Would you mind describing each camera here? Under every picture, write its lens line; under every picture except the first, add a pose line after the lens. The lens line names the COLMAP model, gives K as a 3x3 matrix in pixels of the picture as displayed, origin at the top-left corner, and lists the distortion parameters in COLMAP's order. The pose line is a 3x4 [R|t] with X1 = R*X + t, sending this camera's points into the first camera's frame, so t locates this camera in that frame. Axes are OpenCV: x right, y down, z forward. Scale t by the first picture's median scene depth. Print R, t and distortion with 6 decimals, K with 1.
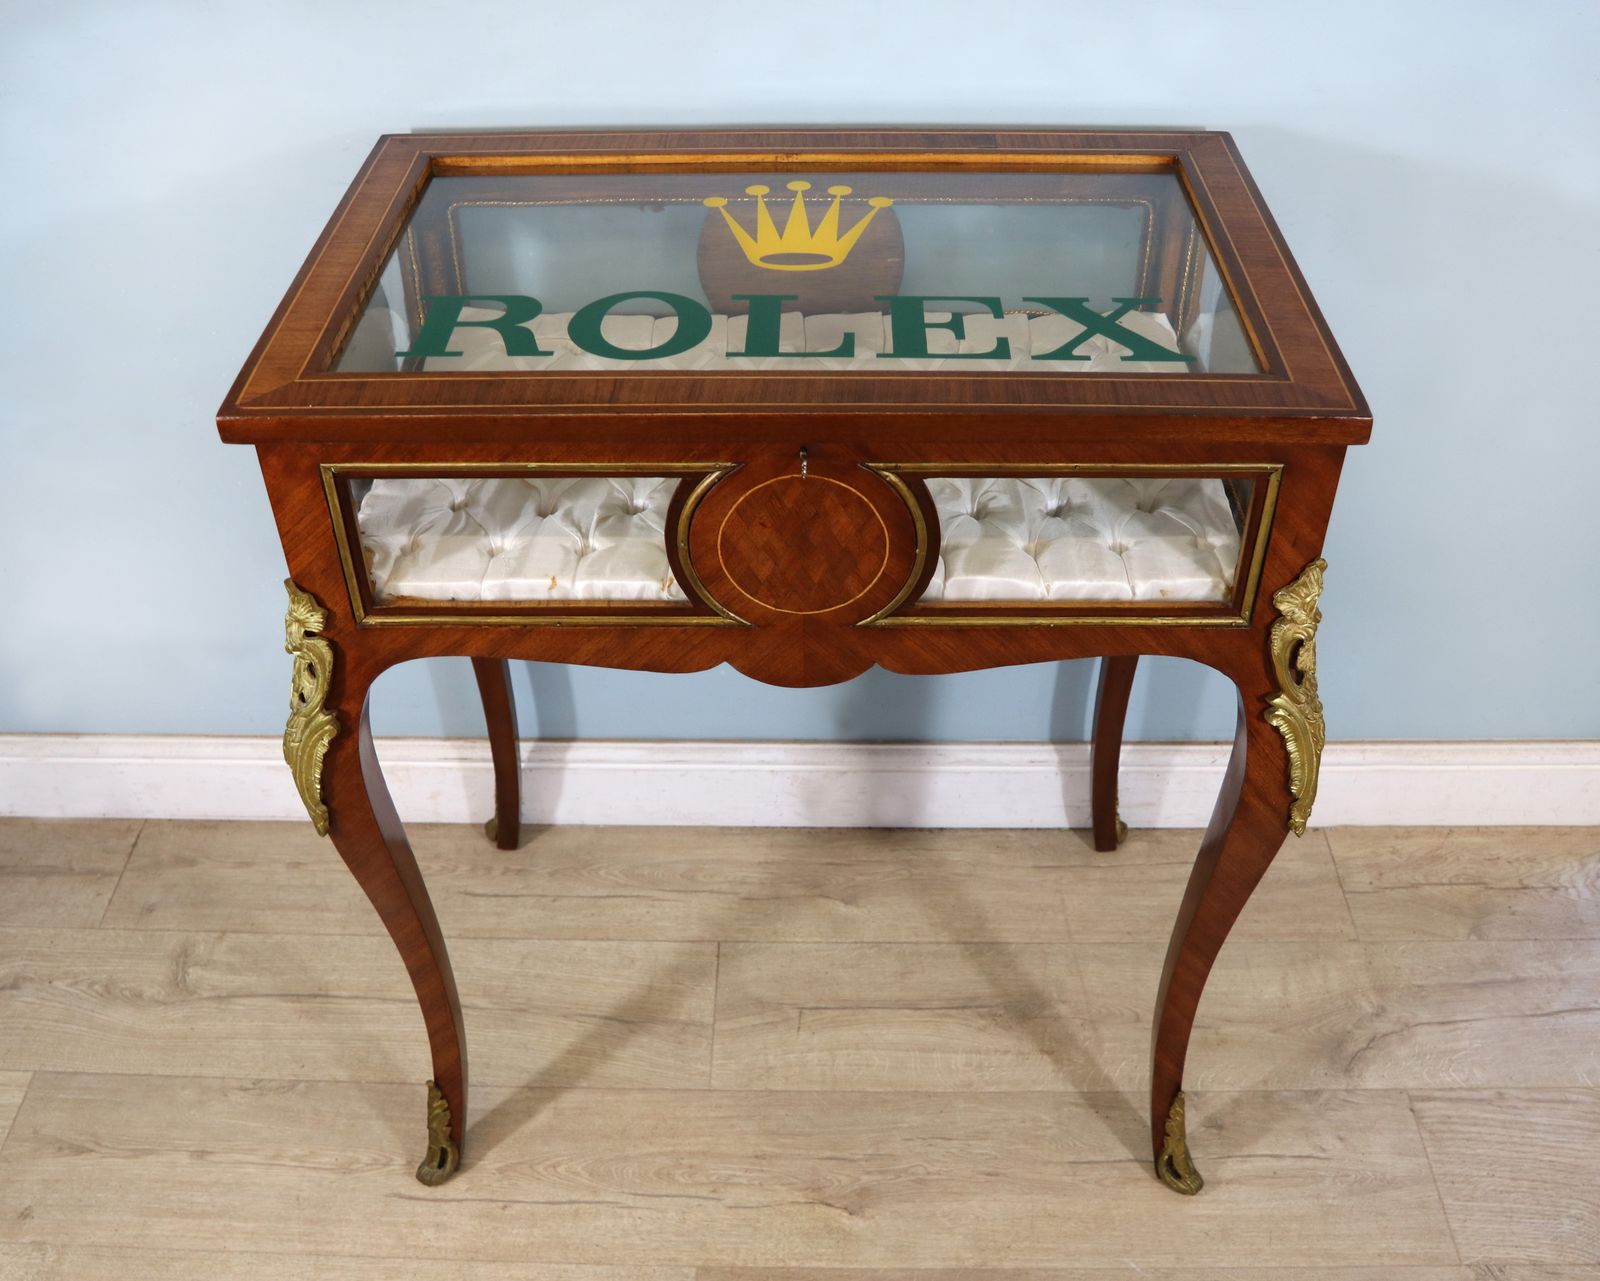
lens RADIAL K [[1572.3, 0, 779.0], [0, 1572.3, 636.5], [0, 0, 1]] dist [-0.157038, 0.154369]
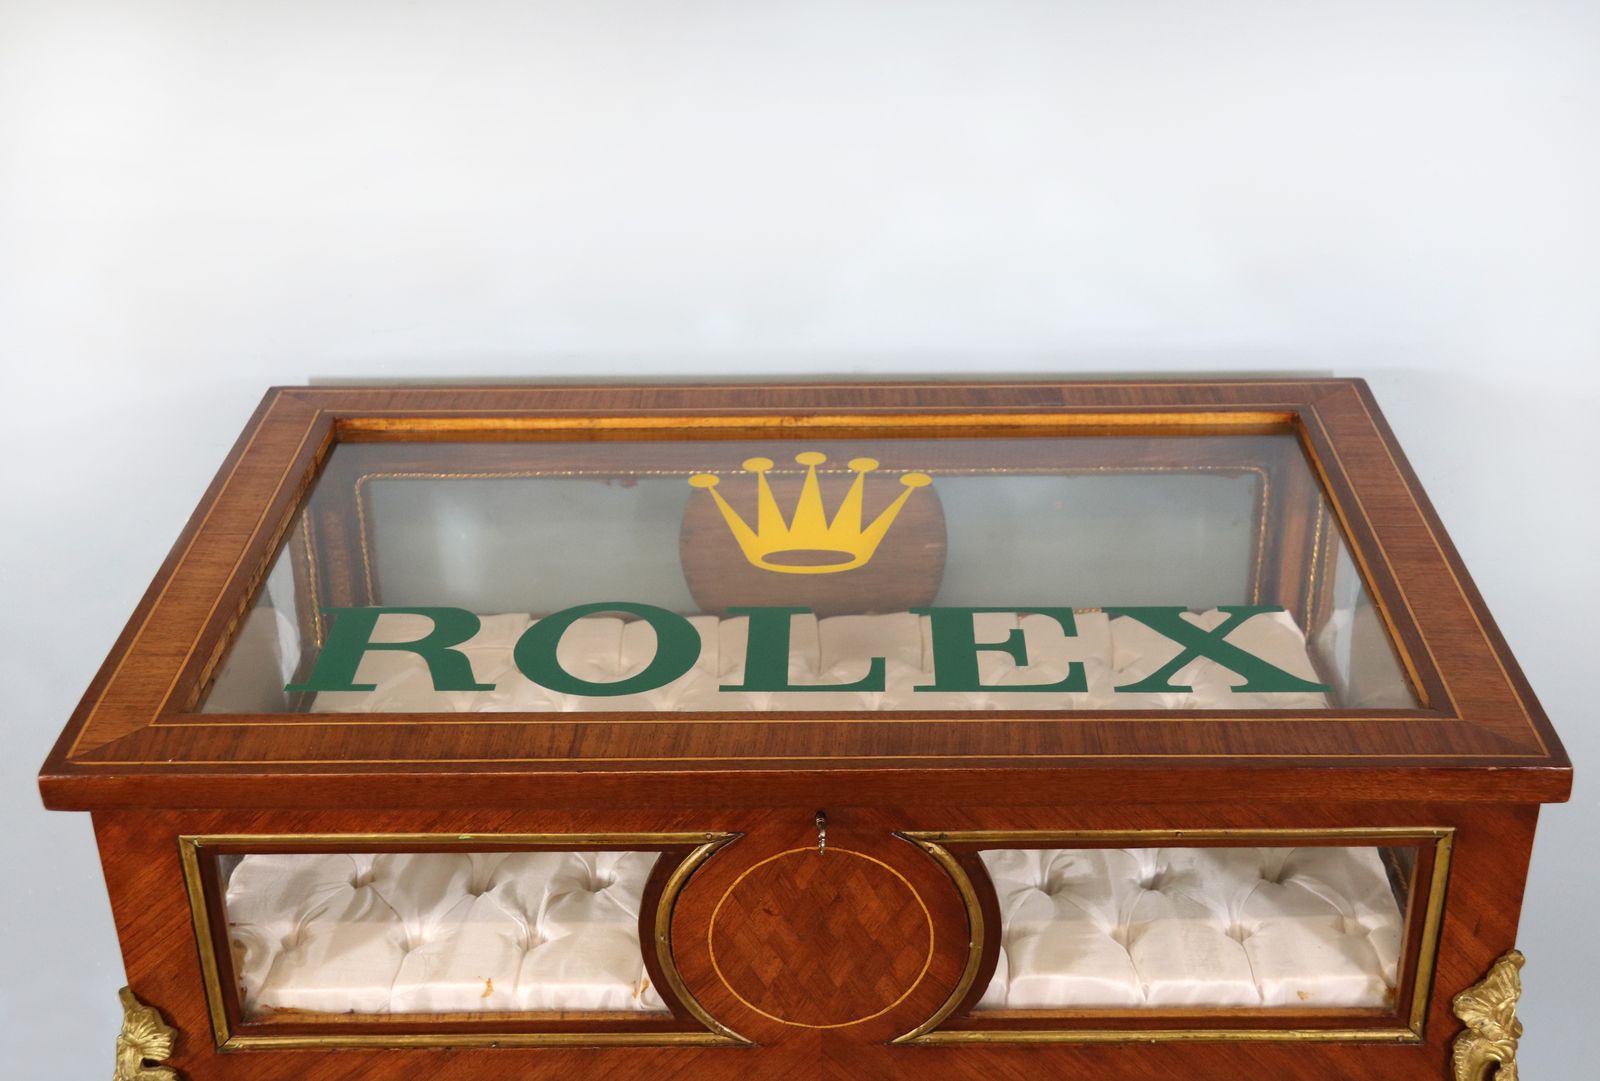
lens RADIAL K [[2109.4, 0, 813.6], [0, 2109.4, 576.3], [0, 0, 1]] dist [0.026194, 0.121247]
pose [[0.999860, -0.004778, 0.016061, -0.003210], [0.007774, 0.981361, -0.192014, -0.028343], [-0.014845, 0.192112, 0.981261, -0.030417]]
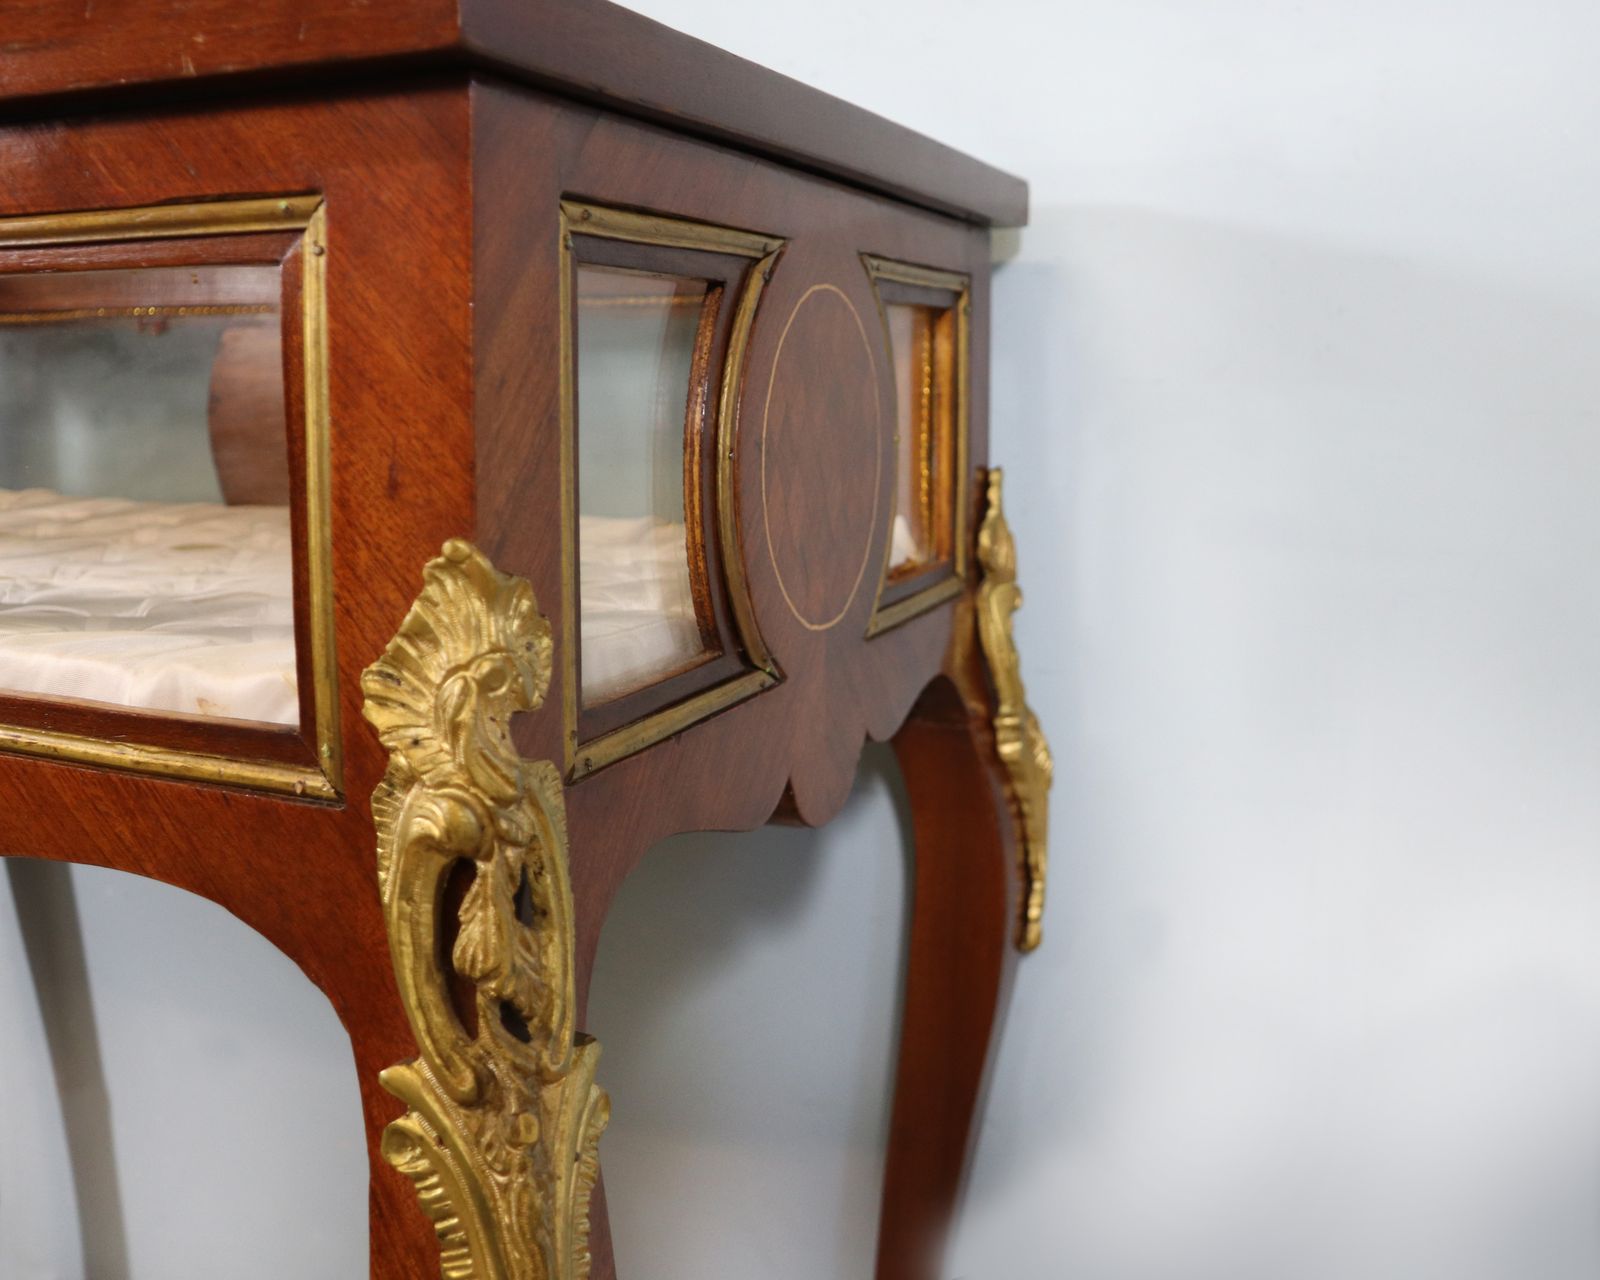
lens RADIAL K [[1572.3, 0, 779.0], [0, 1572.3, 636.0], [0, 0, 1]] dist [-0.157038, 0.154369]
pose [[0.931216, 0.079671, -0.355654, 0.438374], [-0.246210, 0.857010, -0.452675, 0.076982], [0.268735, 0.509103, 0.817677, 0.648609]]
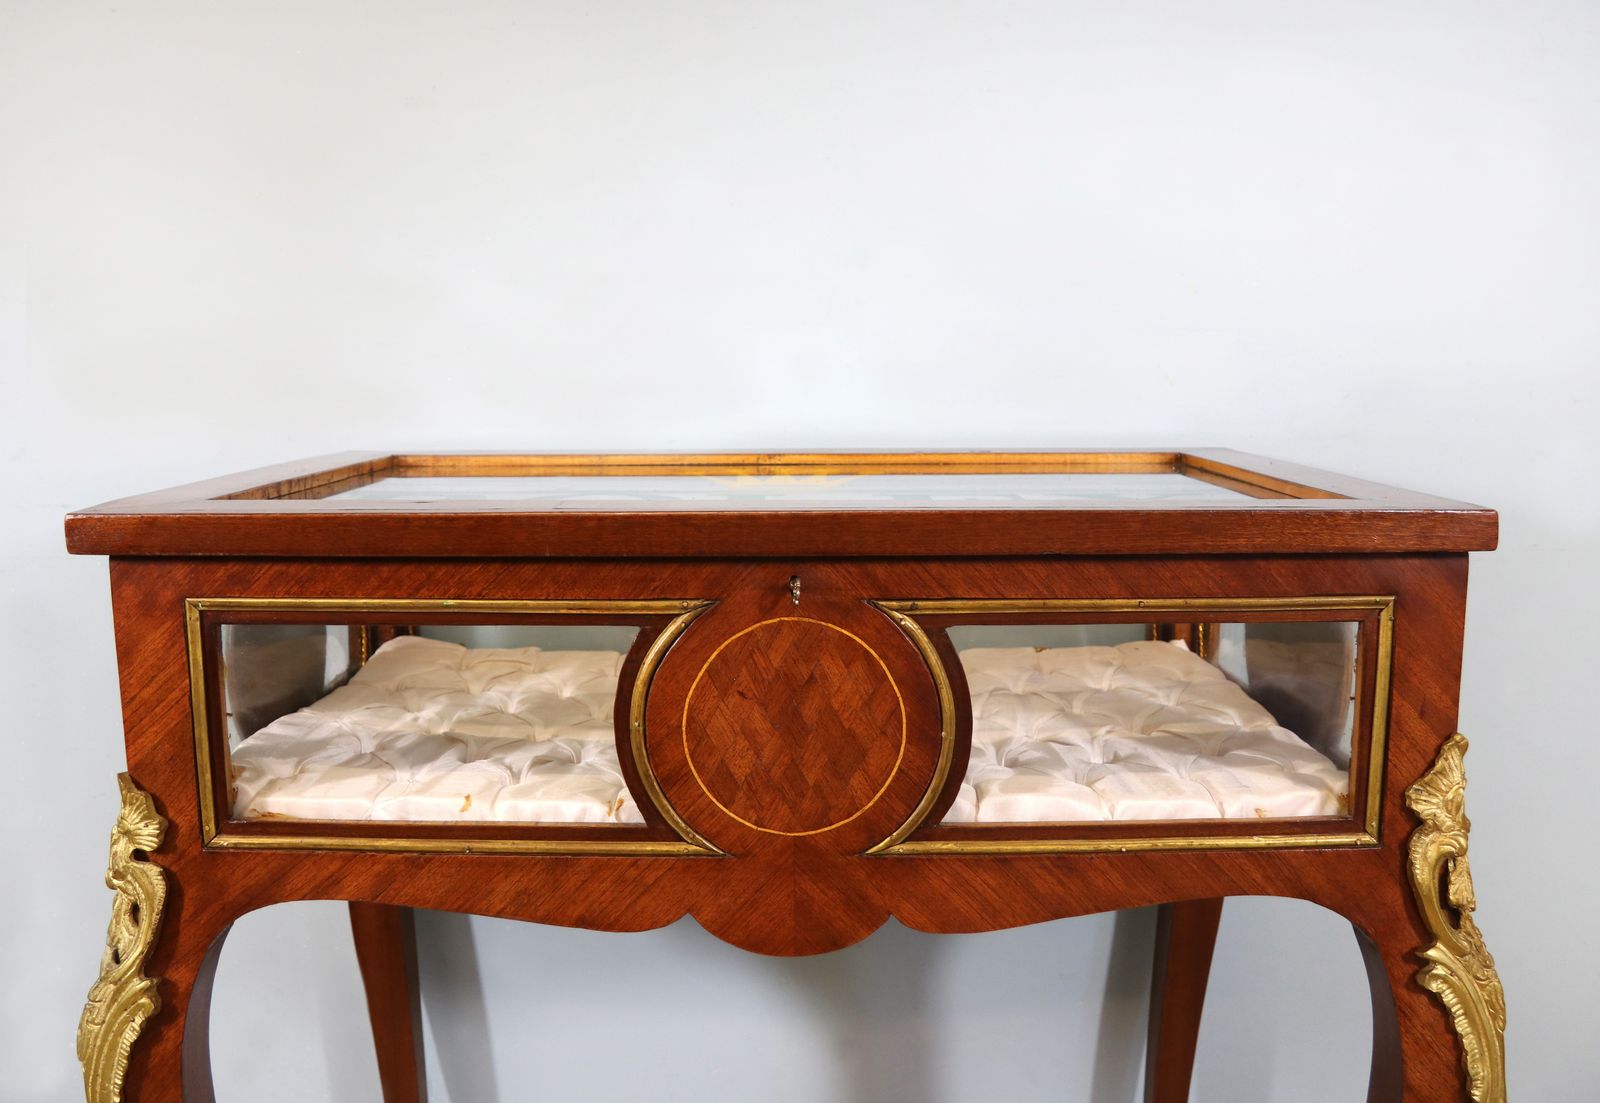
lens RADIAL K [[1378.6, 0, 761.2], [0, 1378.6, 530.1], [0, 0, 1]] dist [-0.164385, 0.098457]
pose [[0.999954, 0.004644, 0.008434, -0.005731], [0.000585, 0.845045, -0.534695, 0.184419], [-0.009610, 0.534675, 0.845003, 0.323472]]
